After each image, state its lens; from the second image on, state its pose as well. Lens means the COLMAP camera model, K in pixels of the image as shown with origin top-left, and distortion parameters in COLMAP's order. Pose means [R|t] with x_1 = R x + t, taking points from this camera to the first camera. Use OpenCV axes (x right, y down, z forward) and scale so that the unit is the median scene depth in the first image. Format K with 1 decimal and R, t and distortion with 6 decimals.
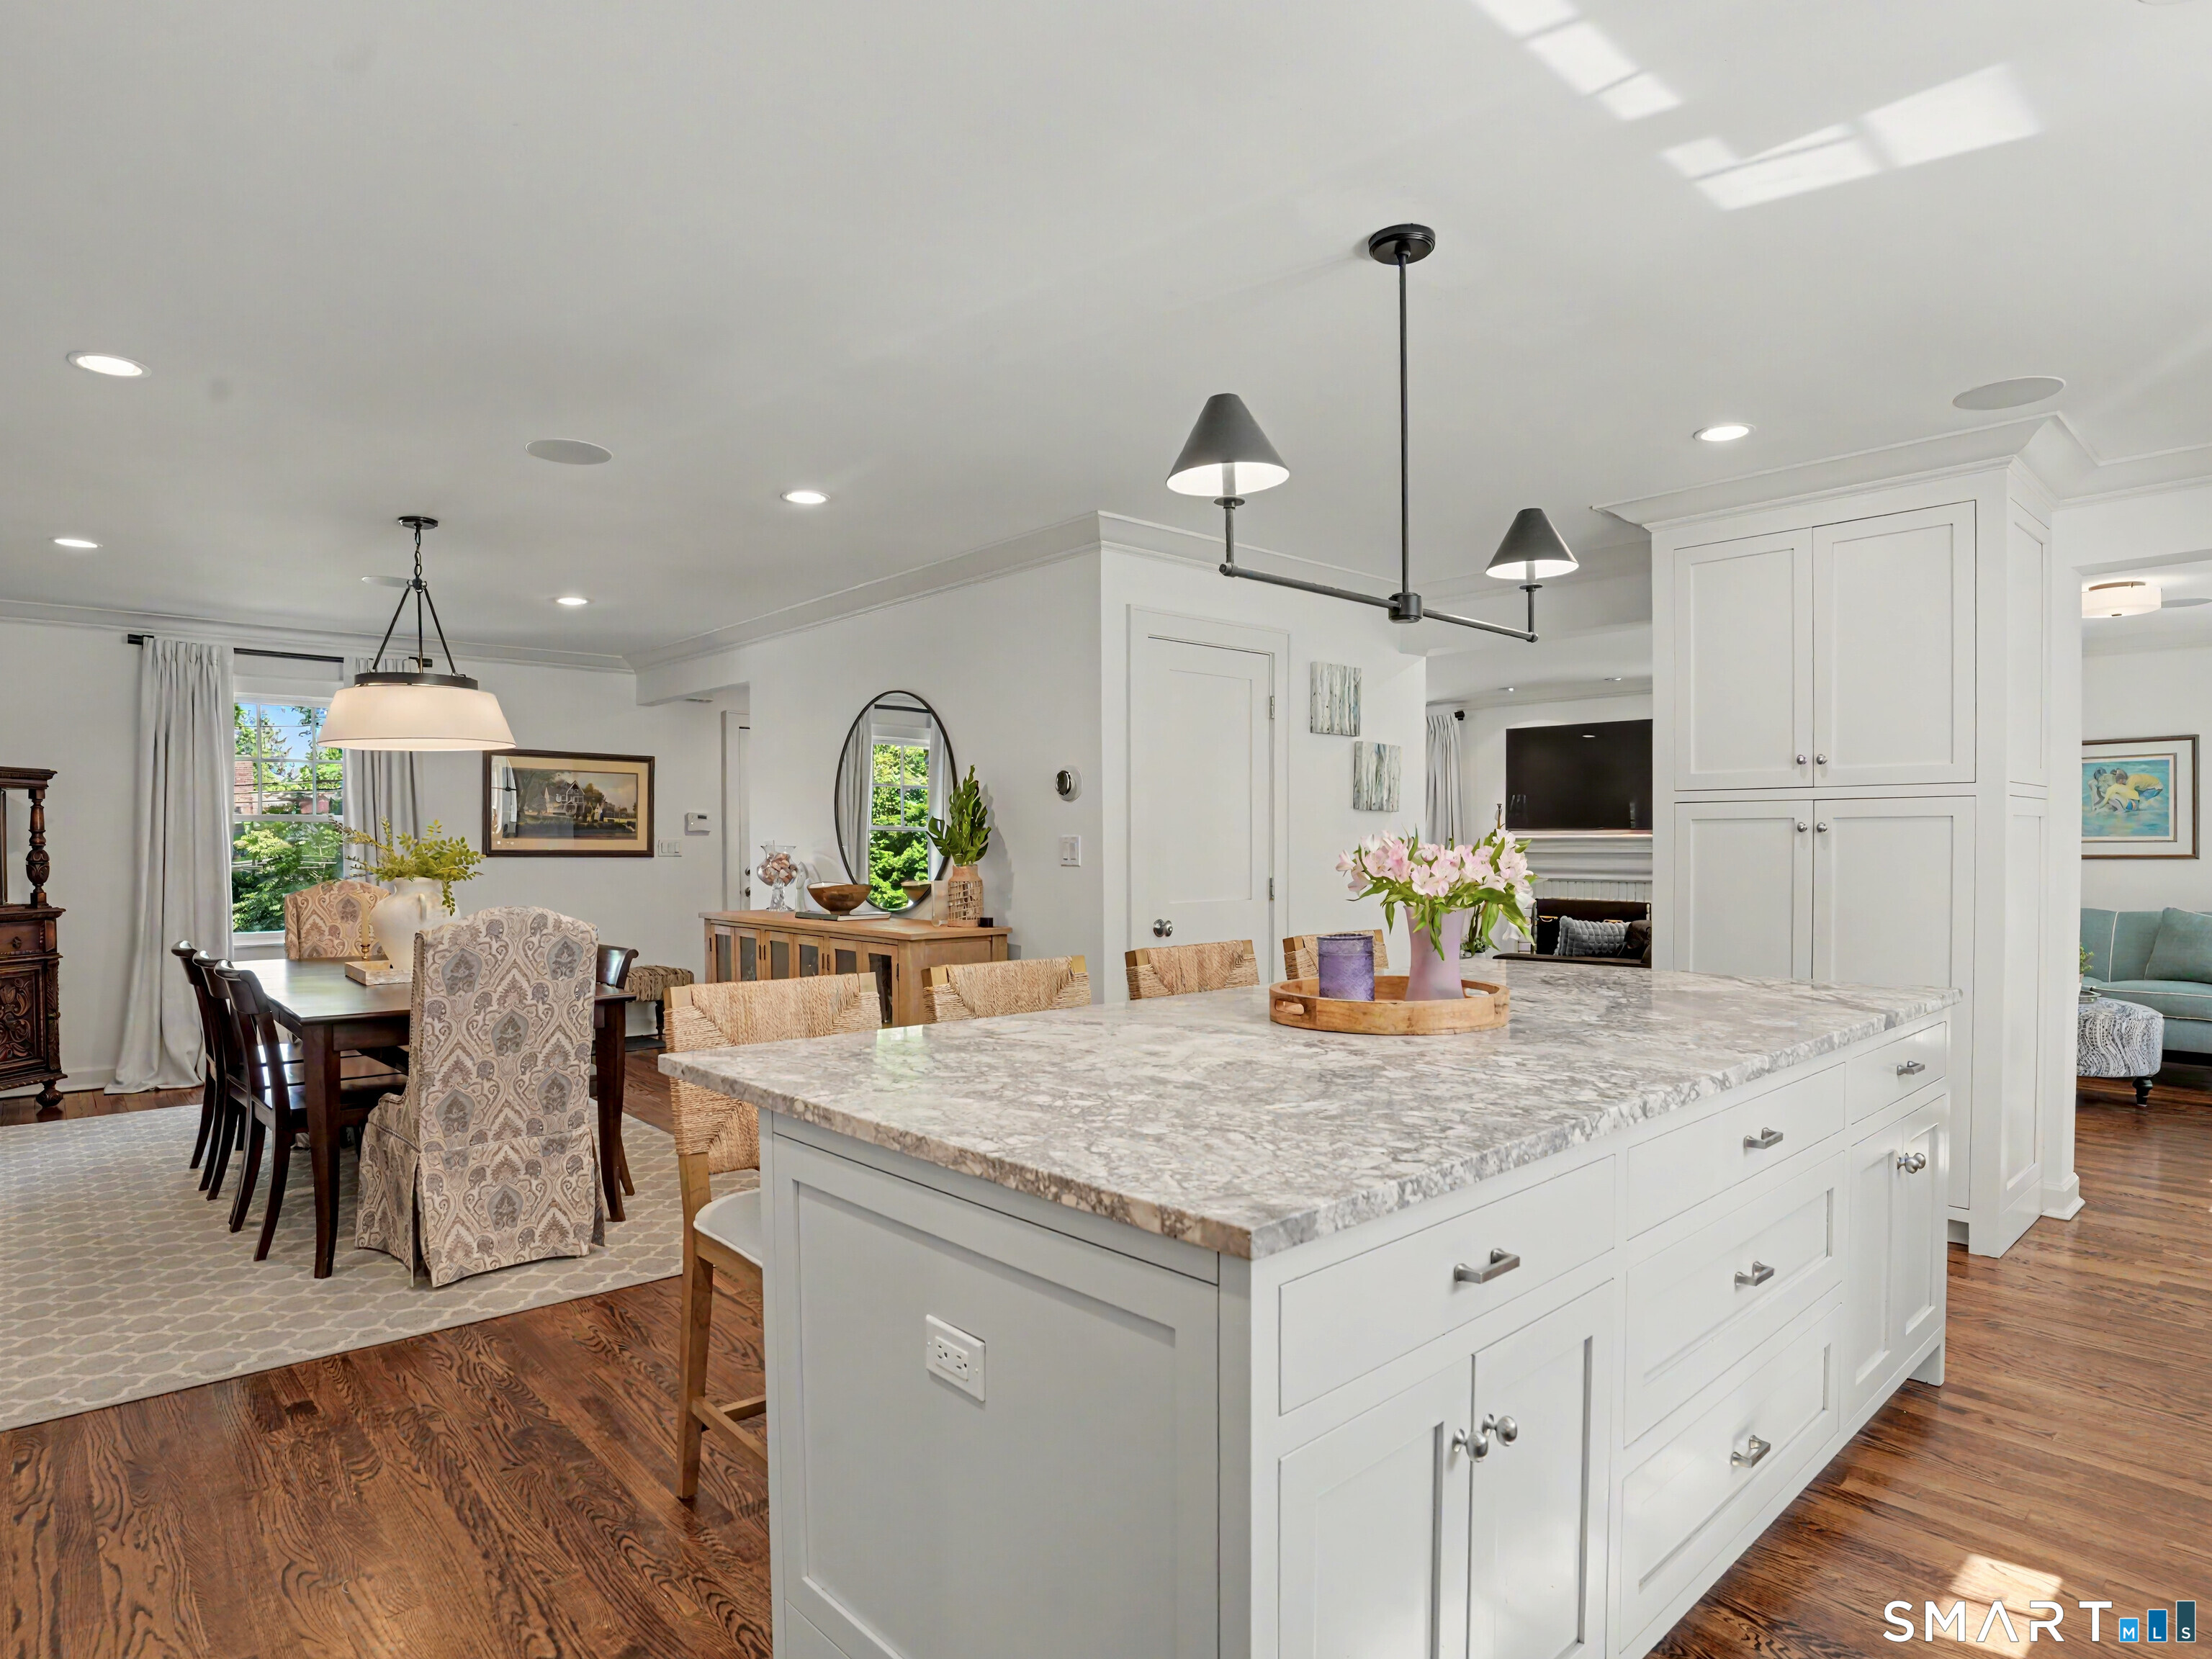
lens RADIAL K [[1238.1, 0, 1099.9], [0, 1238.1, 862.3], [0, 0, 1]] dist [-0.047655, 0.000262]
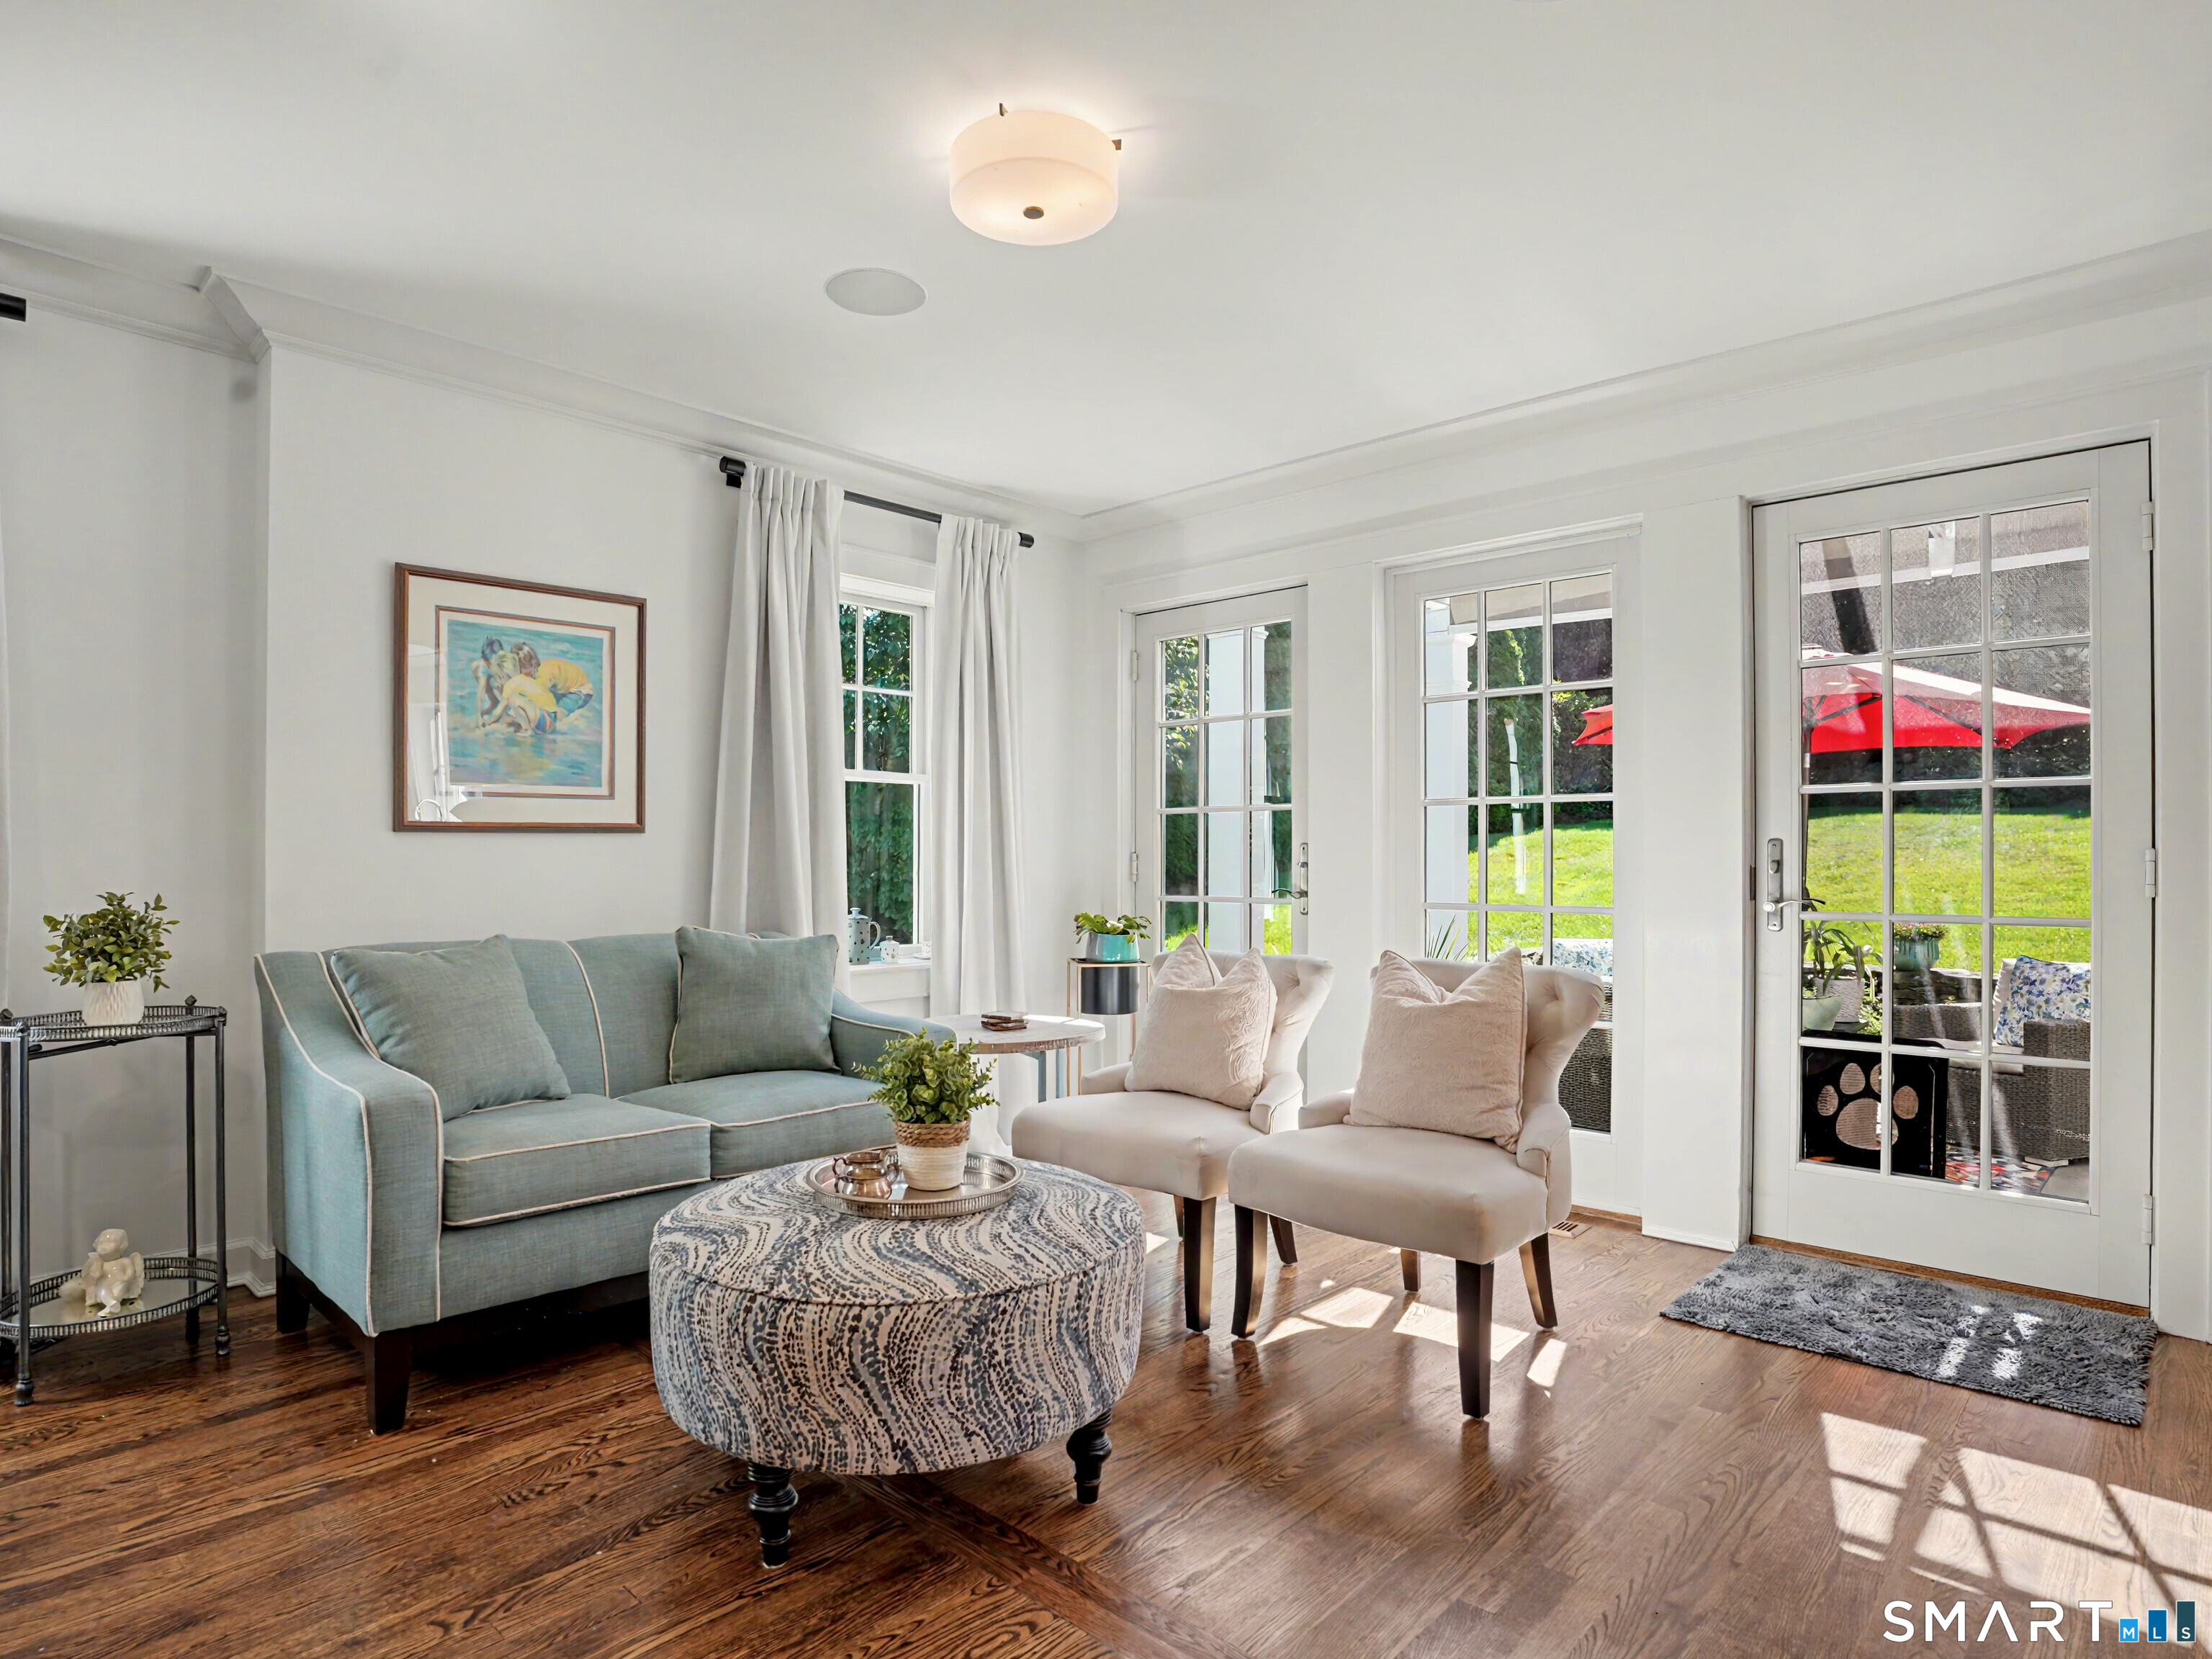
lens RADIAL K [[1238.1, 0, 1106.4], [0, 1238.1, 838.3], [0, 0, 1]] dist [-0.047655, 0.000262]
pose [[-0.091167, 0.007213, 0.995810, 0.348271], [0.016310, 0.999850, -0.005749, 0.006093], [-0.995702, 0.015718, -0.091271, 0.822069]]
